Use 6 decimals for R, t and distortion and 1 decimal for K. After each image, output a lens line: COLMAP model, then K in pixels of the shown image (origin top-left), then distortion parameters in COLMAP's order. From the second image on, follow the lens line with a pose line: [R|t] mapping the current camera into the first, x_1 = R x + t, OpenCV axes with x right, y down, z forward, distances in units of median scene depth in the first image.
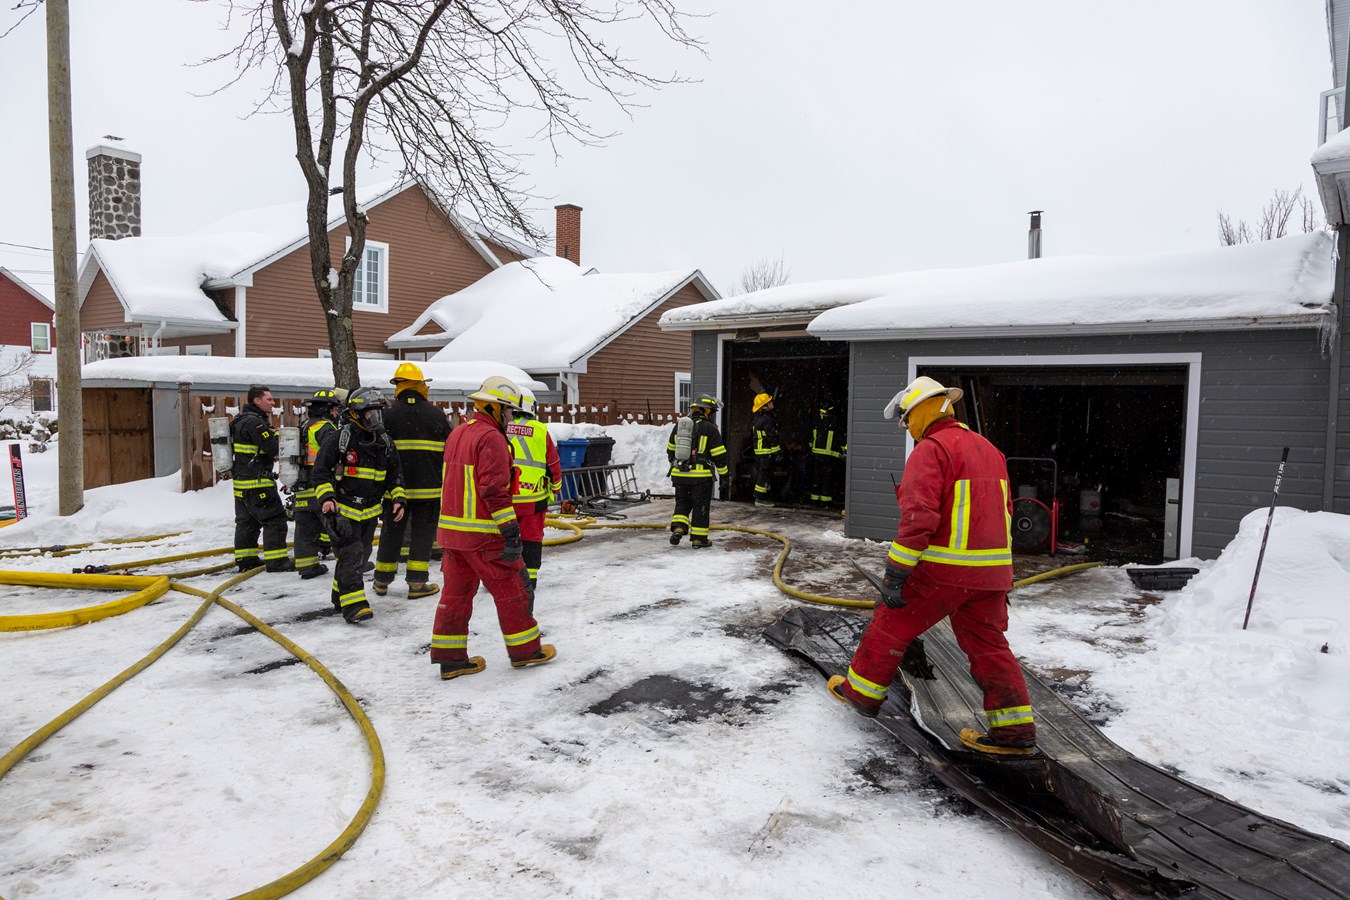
lens RADIAL K [[876.1, 0, 675.0], [0, 876.1, 450.0], [0, 0, 1]] dist [-0.001205, 0.002486]
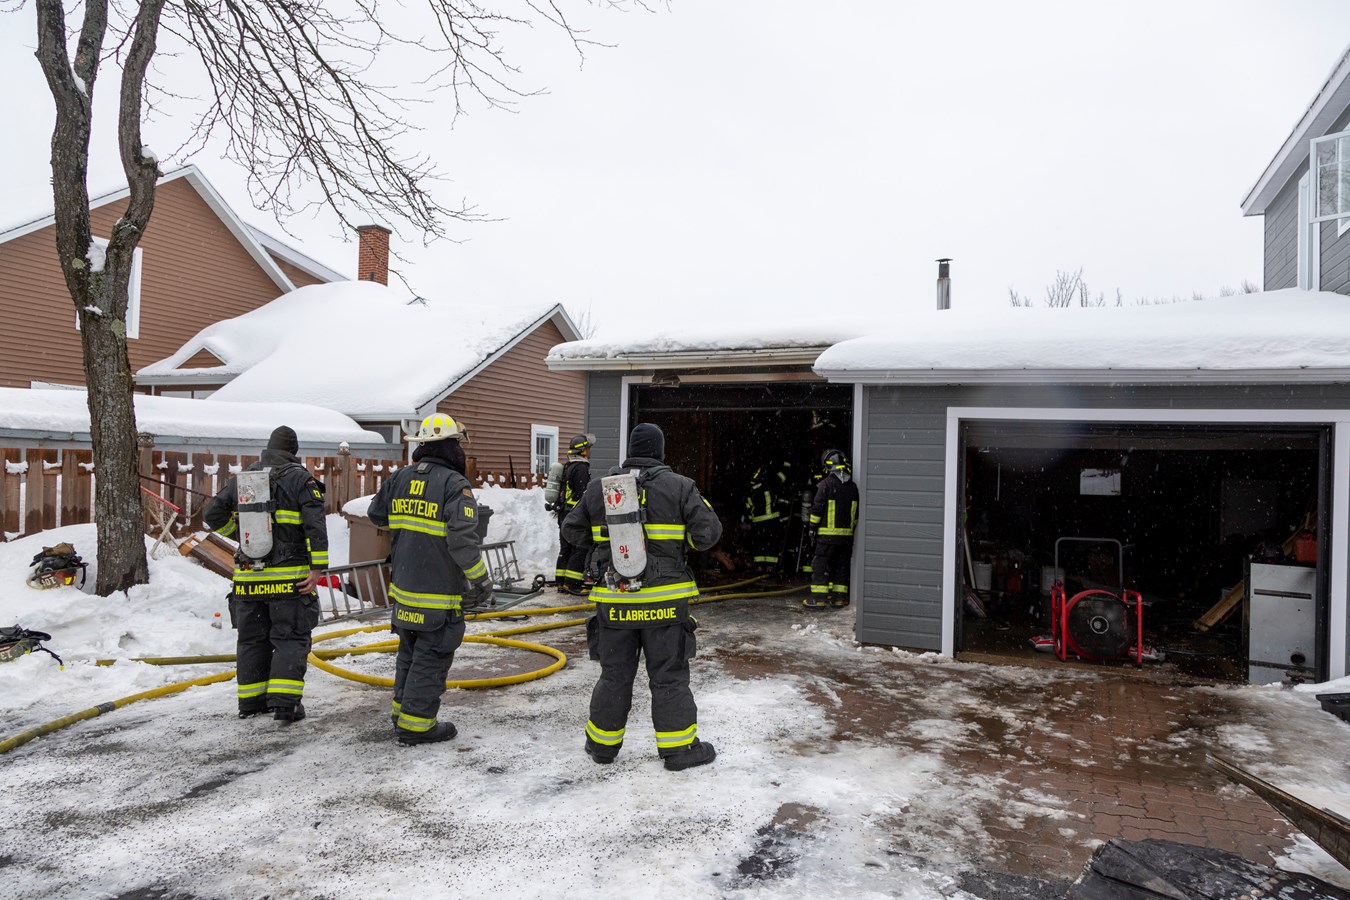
lens RADIAL K [[876.1, 0, 675.0], [0, 876.1, 450.0], [0, 0, 1]] dist [-0.001205, 0.002486]
pose [[0.964736, 0.015616, 0.262756, -0.117785], [0.001643, 0.997862, -0.065337, -0.013709], [-0.263214, 0.063464, 0.962648, 0.231184]]
